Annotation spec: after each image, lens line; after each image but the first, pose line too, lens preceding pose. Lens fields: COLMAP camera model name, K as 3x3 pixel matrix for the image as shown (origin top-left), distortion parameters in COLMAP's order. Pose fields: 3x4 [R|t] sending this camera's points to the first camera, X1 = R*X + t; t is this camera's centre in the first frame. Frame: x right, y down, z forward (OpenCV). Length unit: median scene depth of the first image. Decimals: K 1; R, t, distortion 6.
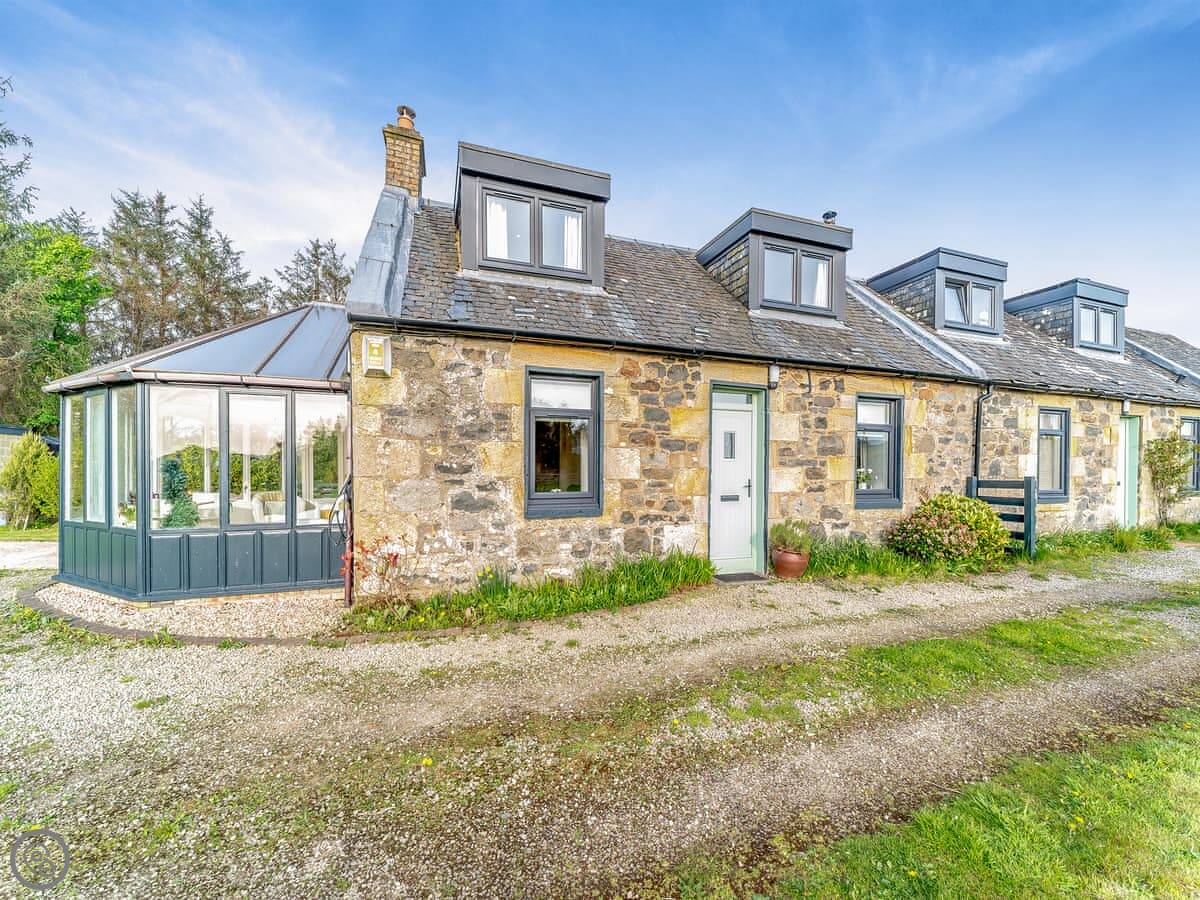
lens RADIAL K [[459.9, 0, 599.0], [0, 459.9, 467.4], [0, 0, 1]] dist [0.016283, -0.011069]
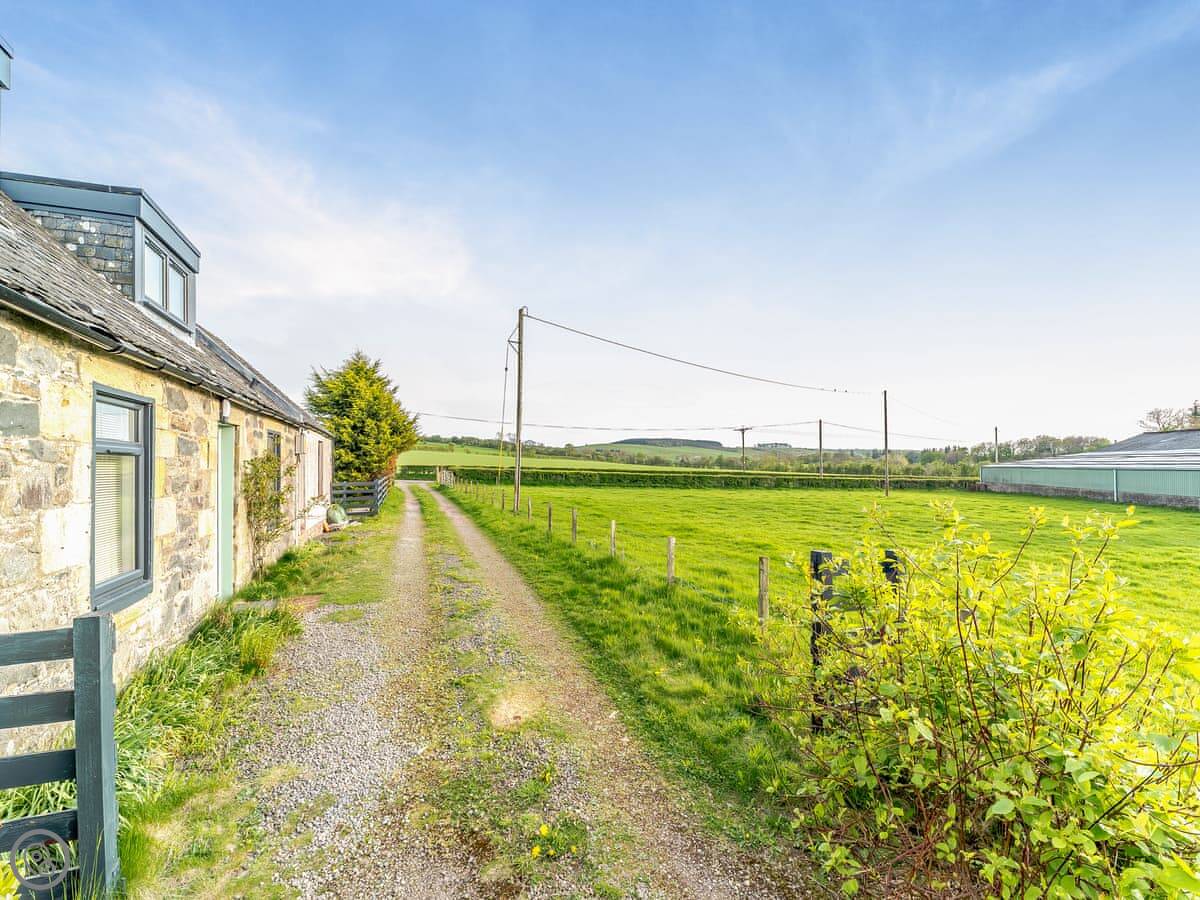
lens RADIAL K [[487.3, 0, 595.8], [0, 487.3, 463.8], [0, 0, 1]] dist [-0.014897, -0.000153]
pose [[-0.039006, -0.000106, 0.999239, 0.574266], [0.011975, 0.999928, 0.000573, -0.063400], [-0.999167, 0.011988, -0.039002, 0.644661]]
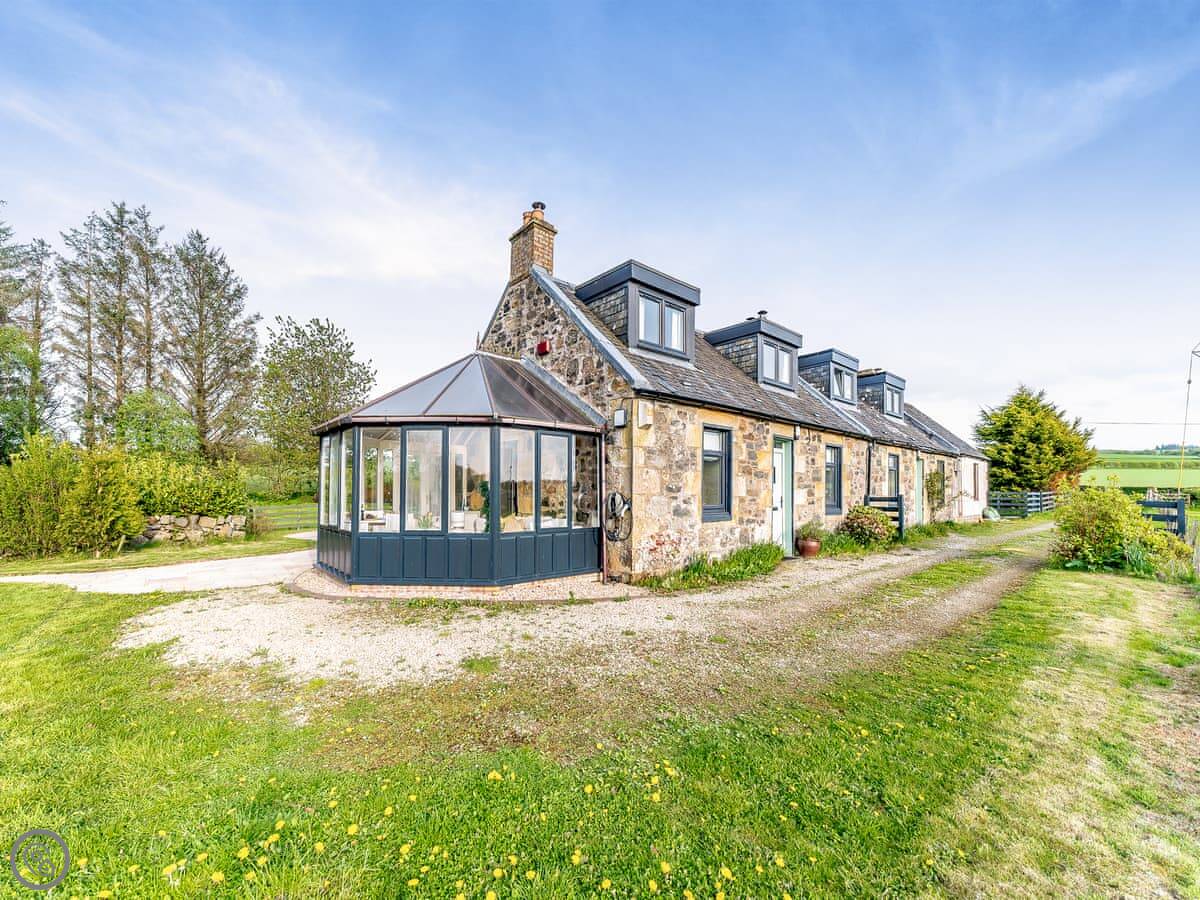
lens RADIAL K [[487.3, 0, 595.8], [0, 487.3, 463.8], [0, 0, 1]] dist [-0.014897, -0.000153]
pose [[0.931024, 0.024482, 0.364136, -0.748281], [-0.007172, 0.998782, -0.048813, -0.000069], [-0.364887, 0.042835, 0.930066, -0.268661]]
